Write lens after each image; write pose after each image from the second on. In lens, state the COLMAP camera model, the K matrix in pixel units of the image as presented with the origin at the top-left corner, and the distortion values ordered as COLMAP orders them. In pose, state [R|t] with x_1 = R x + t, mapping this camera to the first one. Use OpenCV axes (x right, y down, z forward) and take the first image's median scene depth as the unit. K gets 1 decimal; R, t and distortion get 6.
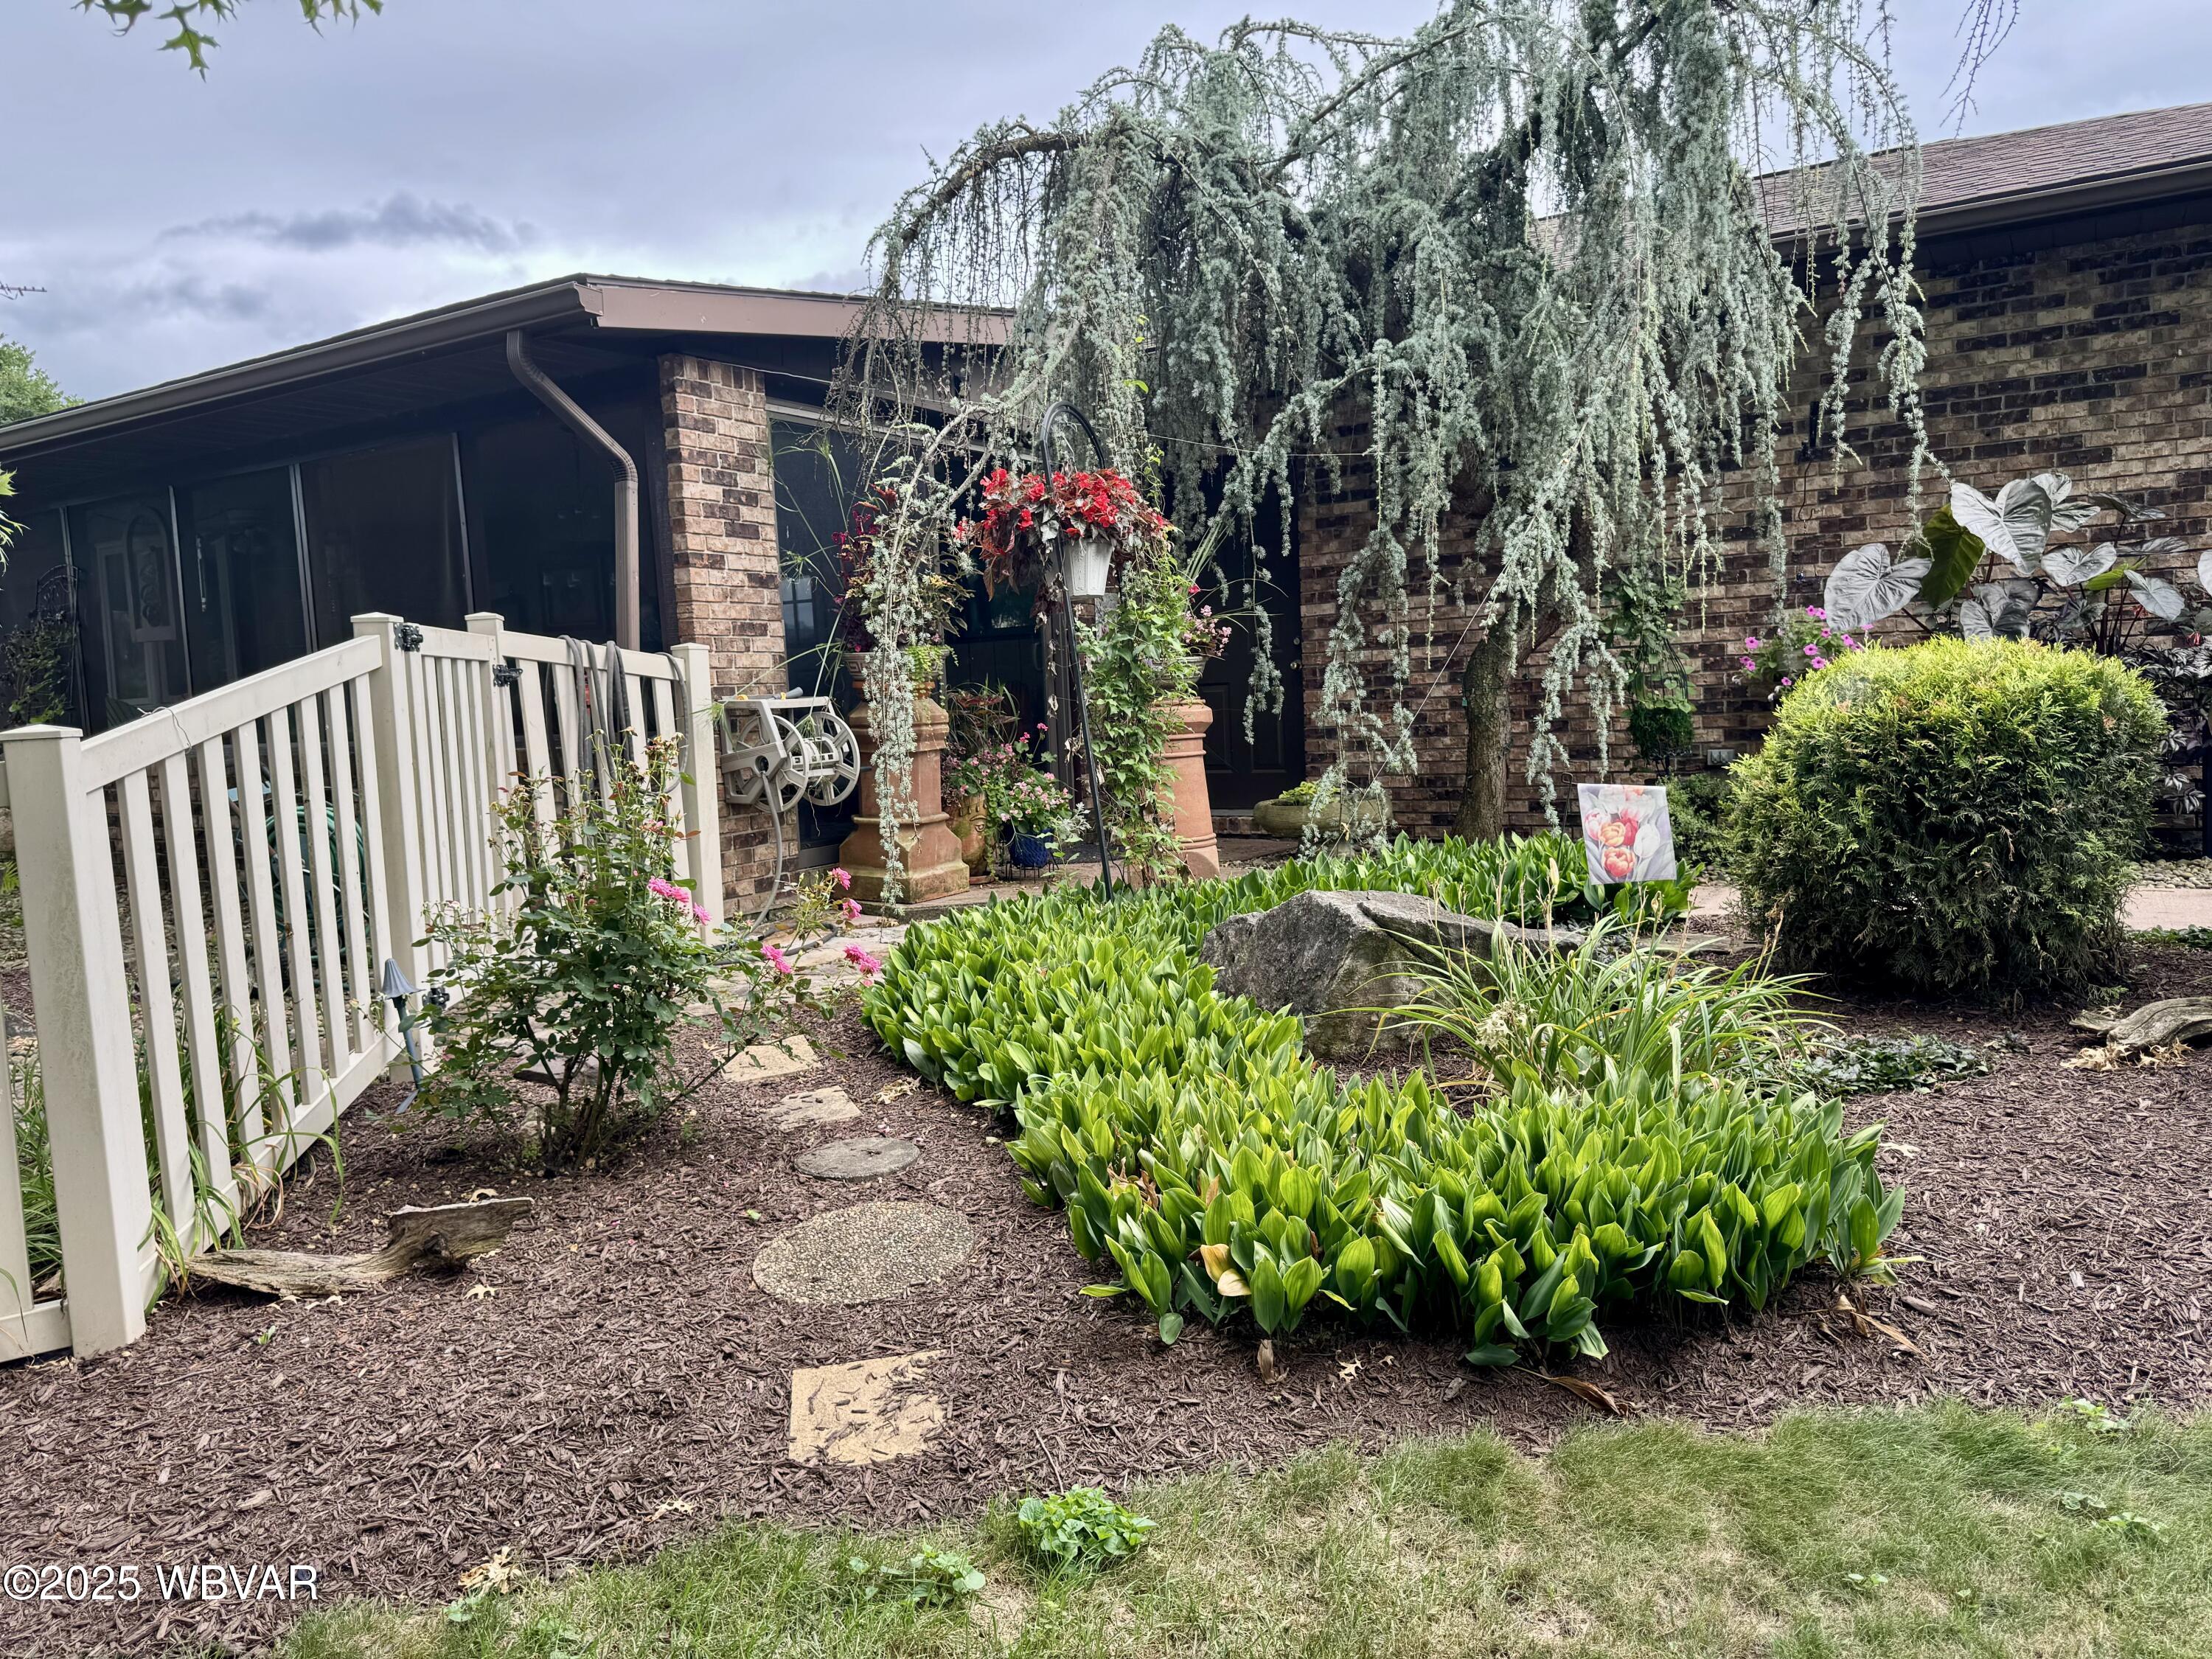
lens RADIAL K [[1538.3, 0, 1106.0], [0, 1538.3, 829.5], [0, 0, 1]] dist [0.172247, -0.300624]
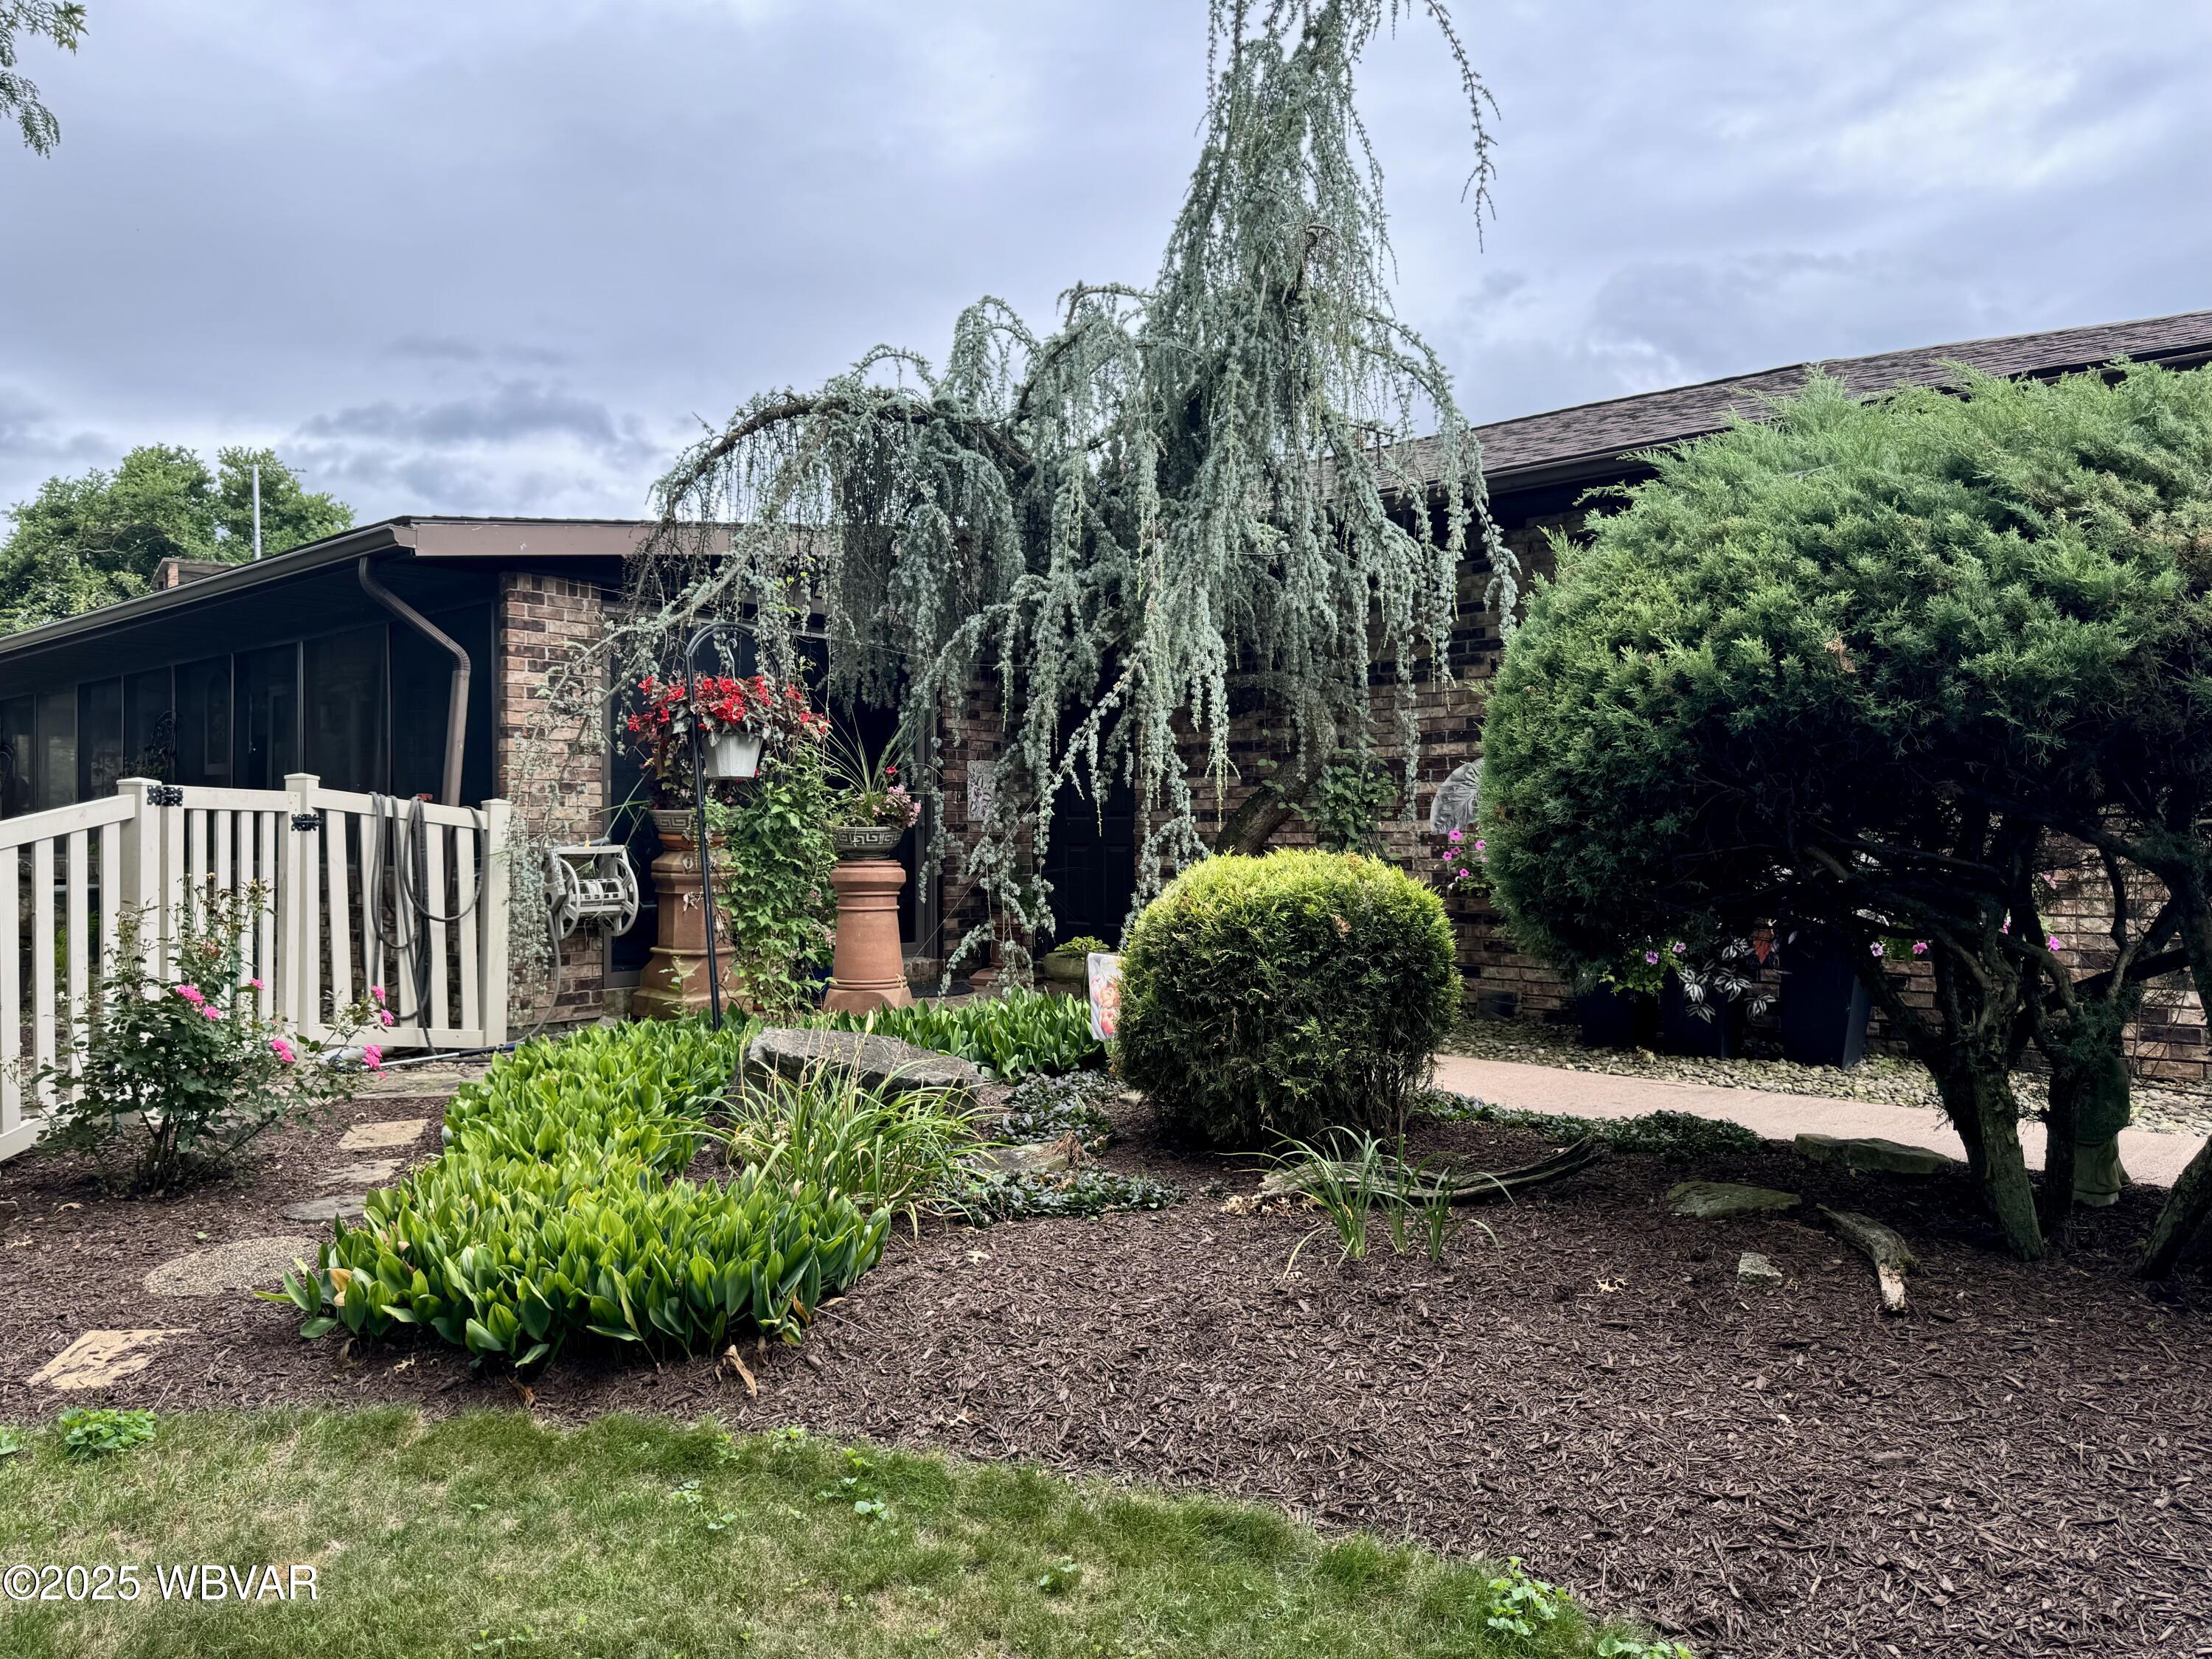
lens RADIAL K [[1549.7, 0, 1105.9], [0, 1549.7, 857.2], [0, 0, 1]] dist [0.042134, 0.000224]
pose [[0.983448, 0.046320, -0.175171, 0.431465], [-0.058245, 0.996277, -0.063552, -0.022964], [0.171576, 0.072703, 0.982485, -0.133949]]
